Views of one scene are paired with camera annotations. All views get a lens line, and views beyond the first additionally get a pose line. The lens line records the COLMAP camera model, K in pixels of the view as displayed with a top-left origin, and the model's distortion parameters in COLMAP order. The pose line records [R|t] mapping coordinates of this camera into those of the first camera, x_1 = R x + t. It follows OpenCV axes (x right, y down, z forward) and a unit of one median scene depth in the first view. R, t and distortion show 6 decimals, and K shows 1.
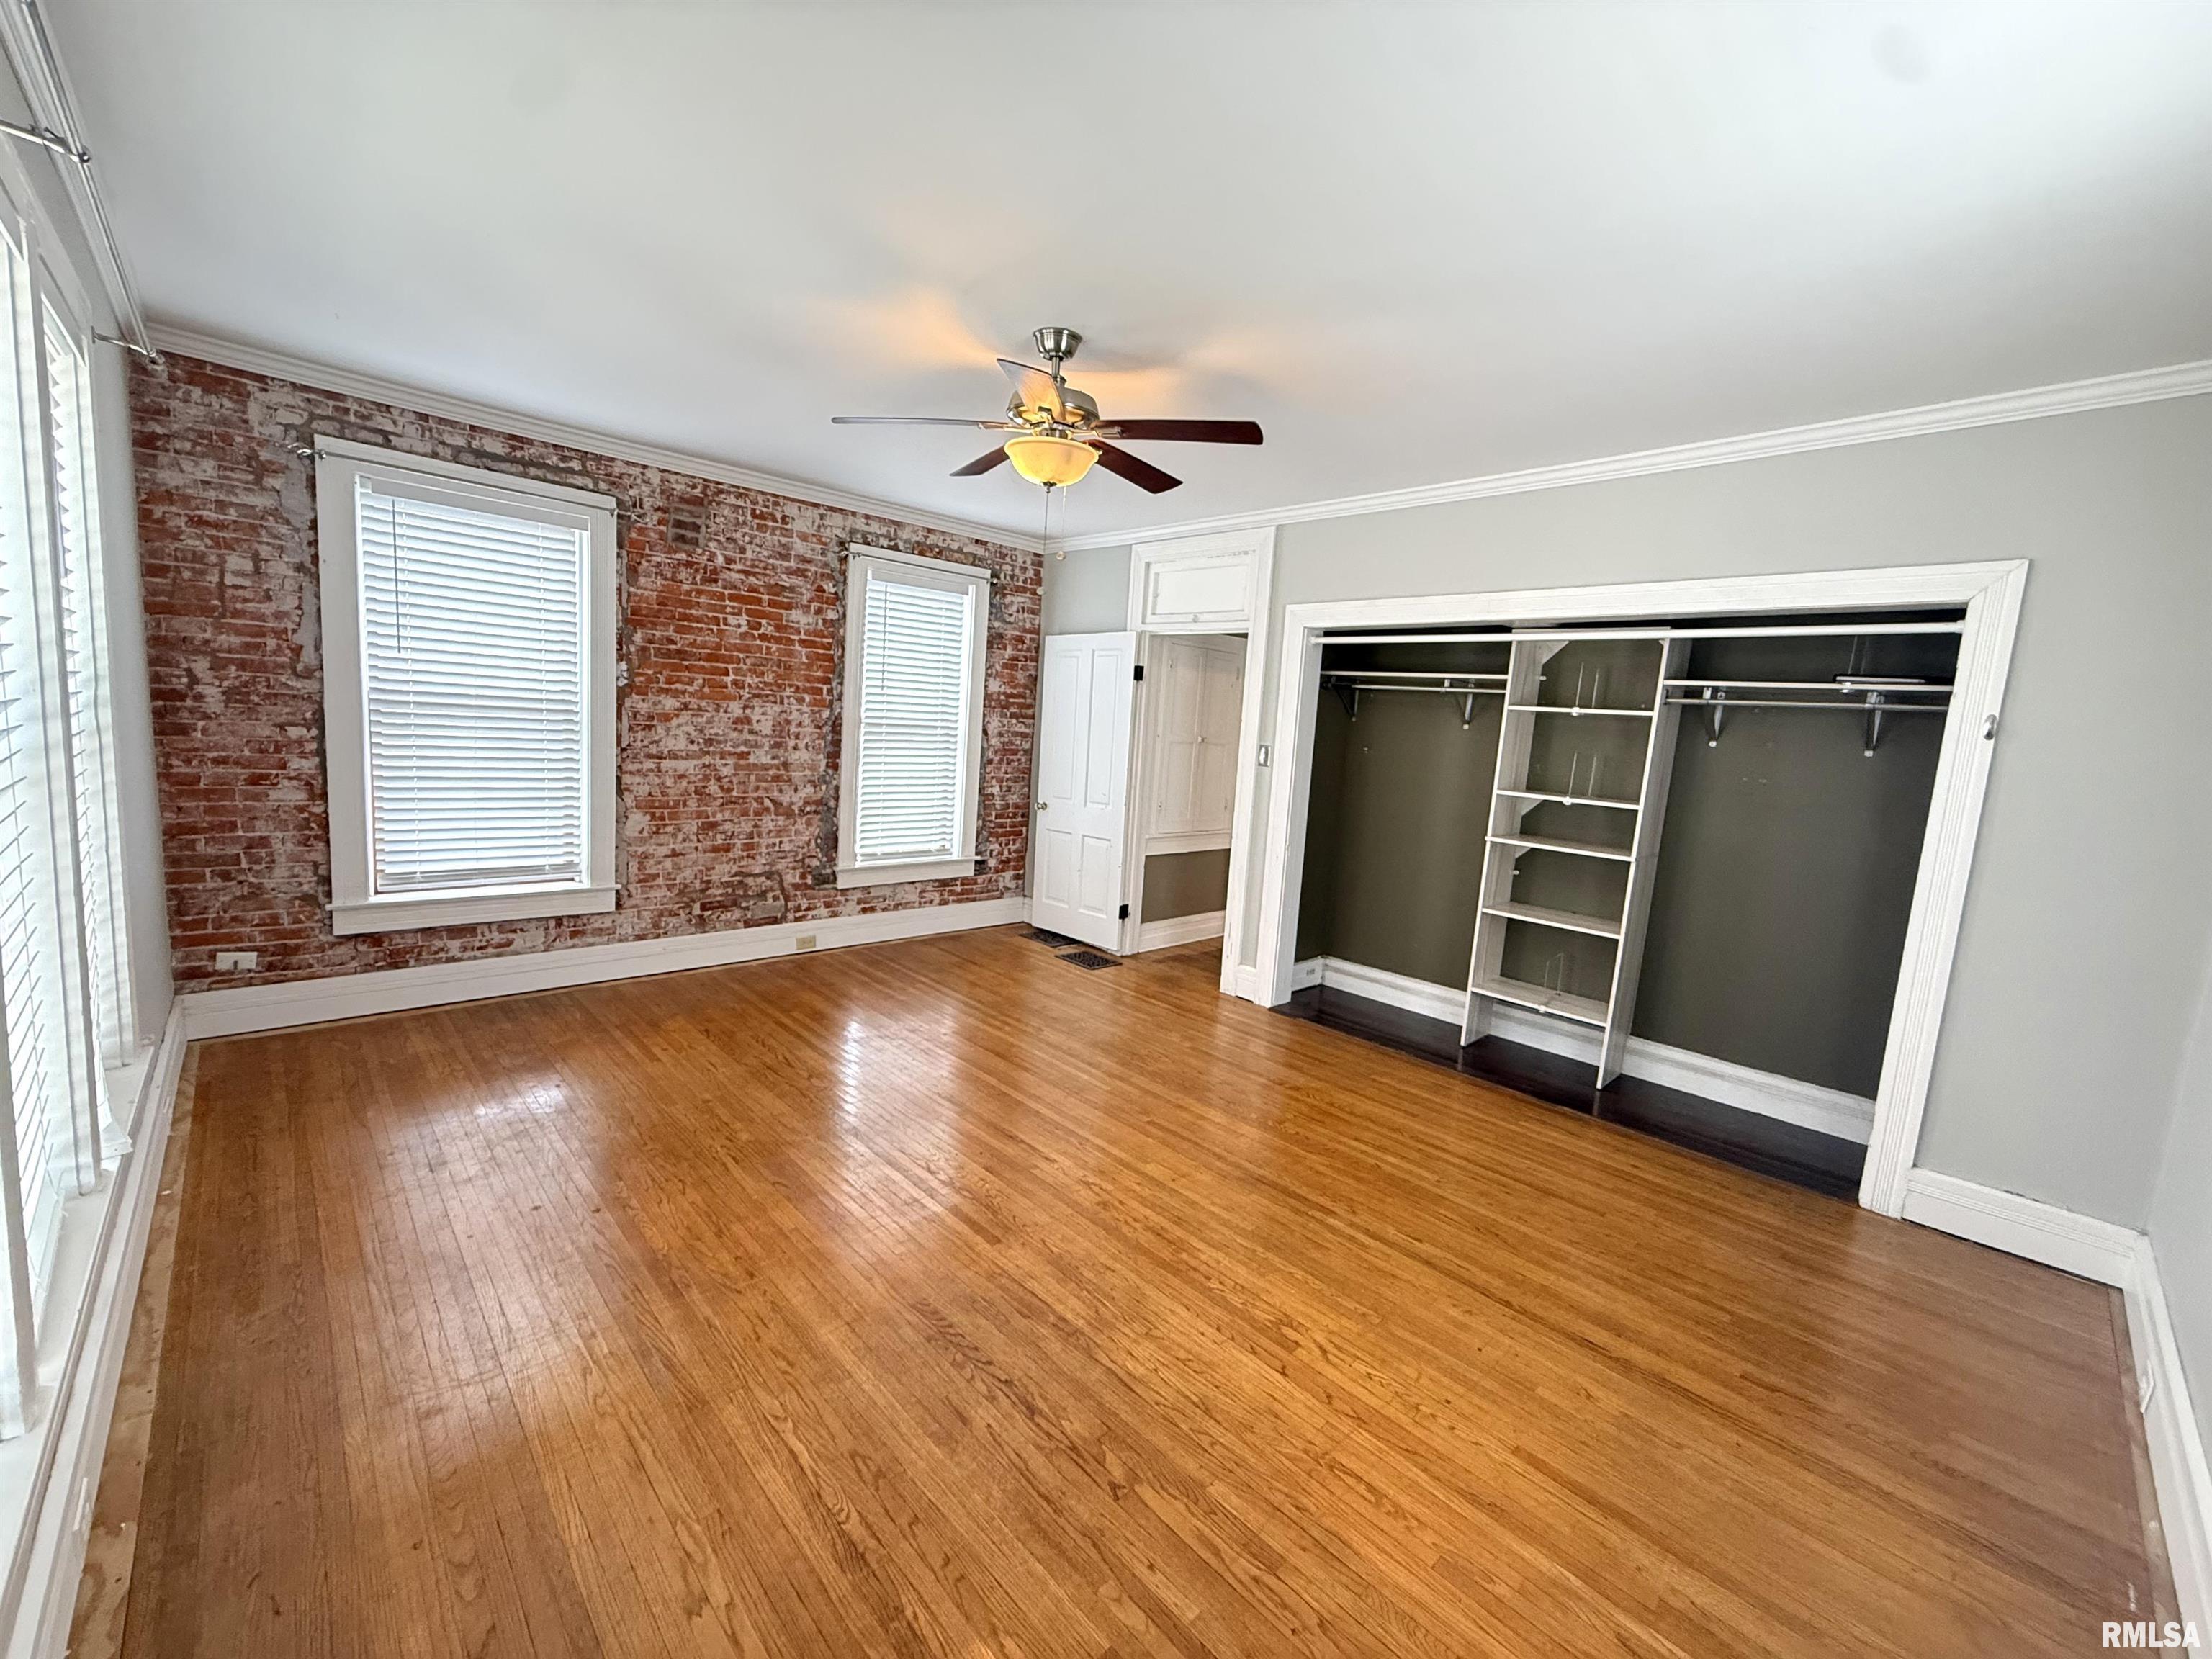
lens RADIAL K [[879.8, 0, 1100.2], [0, 879.8, 827.4], [0, 0, 1]] dist [-0.001878, -0.000277]
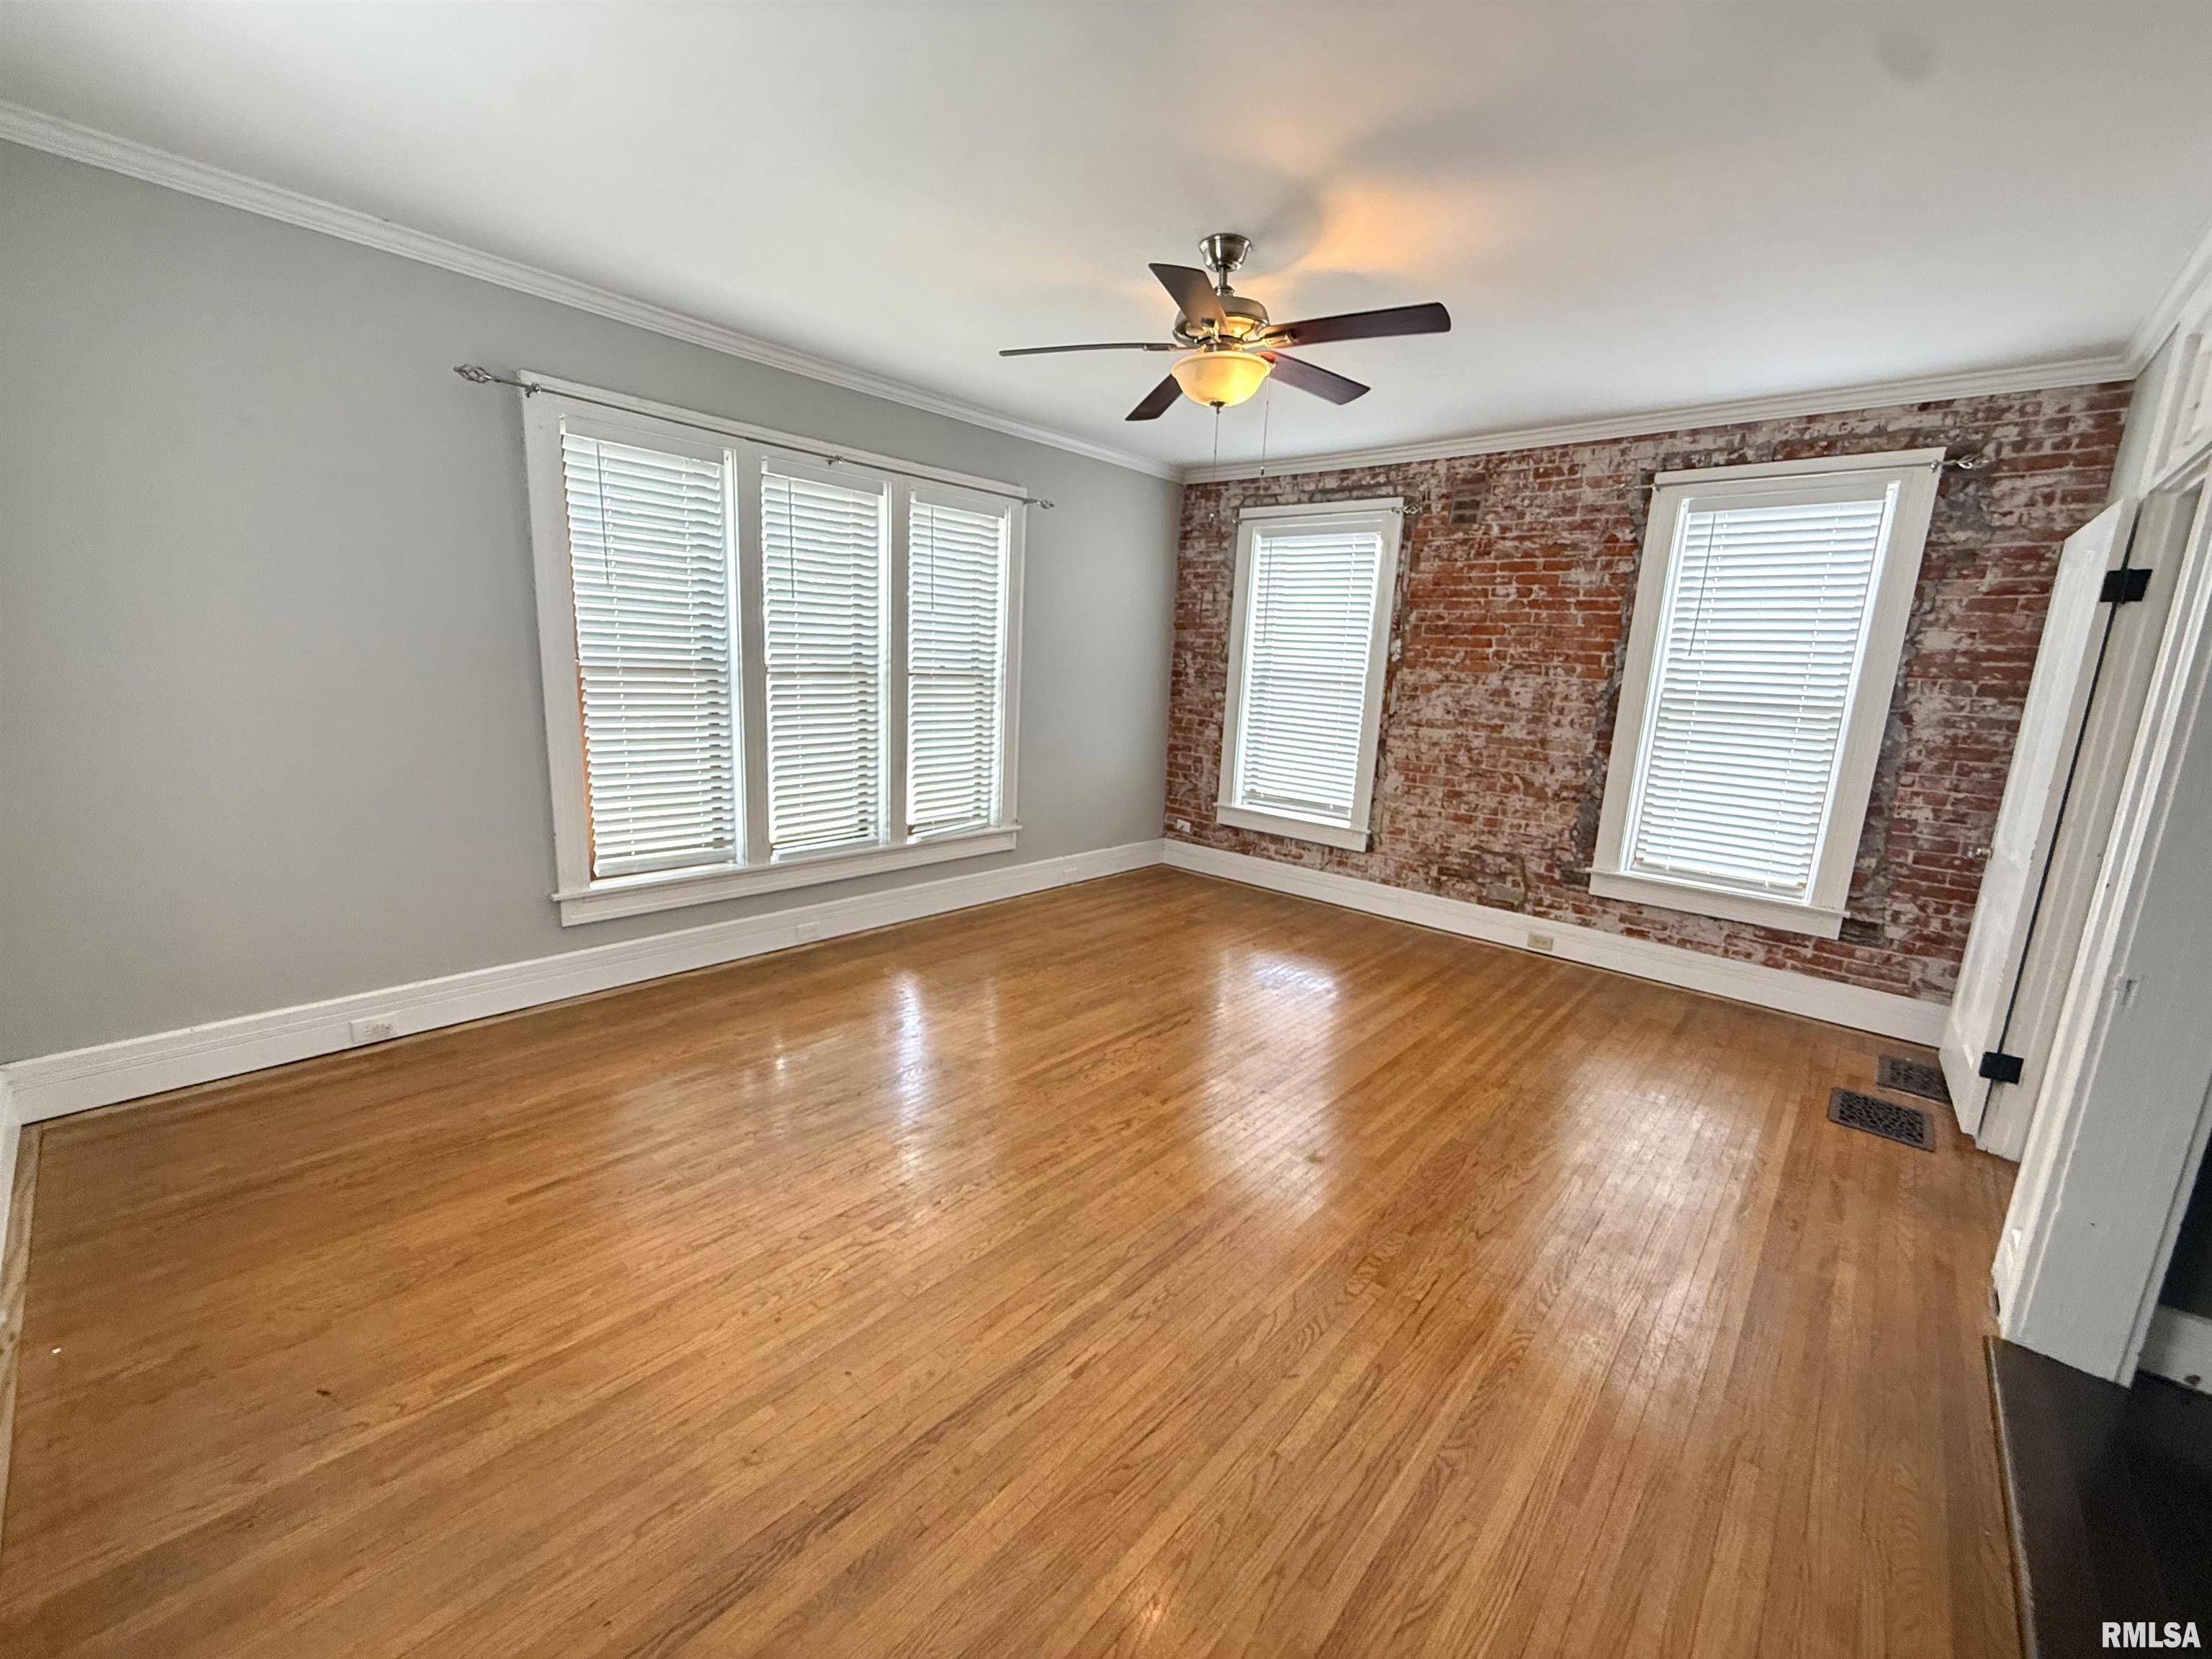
lens RADIAL K [[879.8, 0, 1099.8], [0, 879.8, 827.2], [0, 0, 1]] dist [-0.001878, -0.000277]
pose [[0.077614, 0.129304, -0.988563, 0.565659], [-0.162920, 0.979870, 0.115375, -0.015758], [0.983582, 0.152102, 0.097118, 0.510603]]
